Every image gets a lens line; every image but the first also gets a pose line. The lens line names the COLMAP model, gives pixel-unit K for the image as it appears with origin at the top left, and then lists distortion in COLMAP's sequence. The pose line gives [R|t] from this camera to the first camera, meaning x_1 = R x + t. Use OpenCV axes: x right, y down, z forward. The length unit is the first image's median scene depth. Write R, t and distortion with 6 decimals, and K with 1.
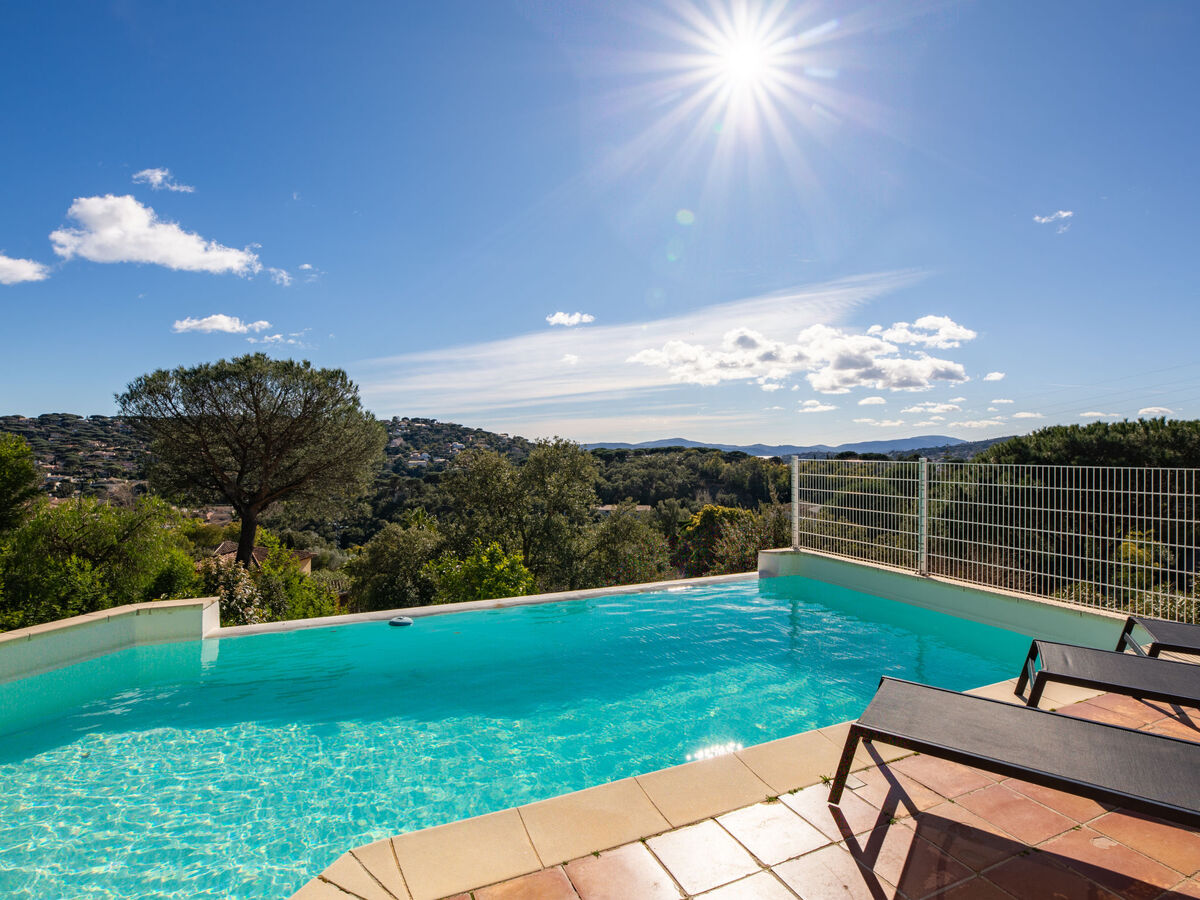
lens RADIAL K [[601.9, 0, 600.0], [0, 601.9, 450.0], [0, 0, 1]] dist [0.011630, -0.000702]
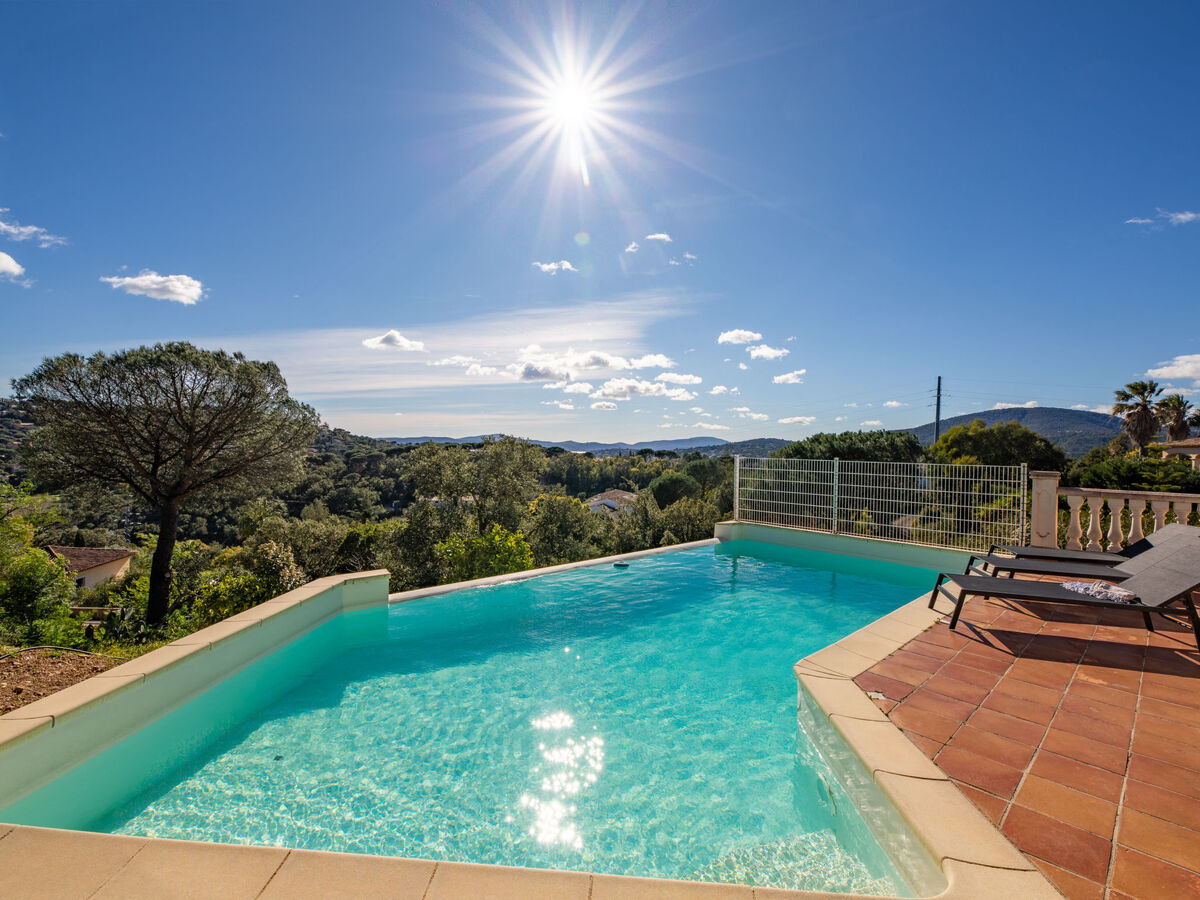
lens RADIAL K [[551.4, 0, 600.0], [0, 551.4, 450.0], [0, 0, 1]] dist [-0.009346, -0.000212]
pose [[0.947158, 0.013941, 0.320465, -0.135267], [-0.016991, 0.999833, 0.006724, -0.001203], [-0.320318, -0.011813, 0.947236, -0.035985]]
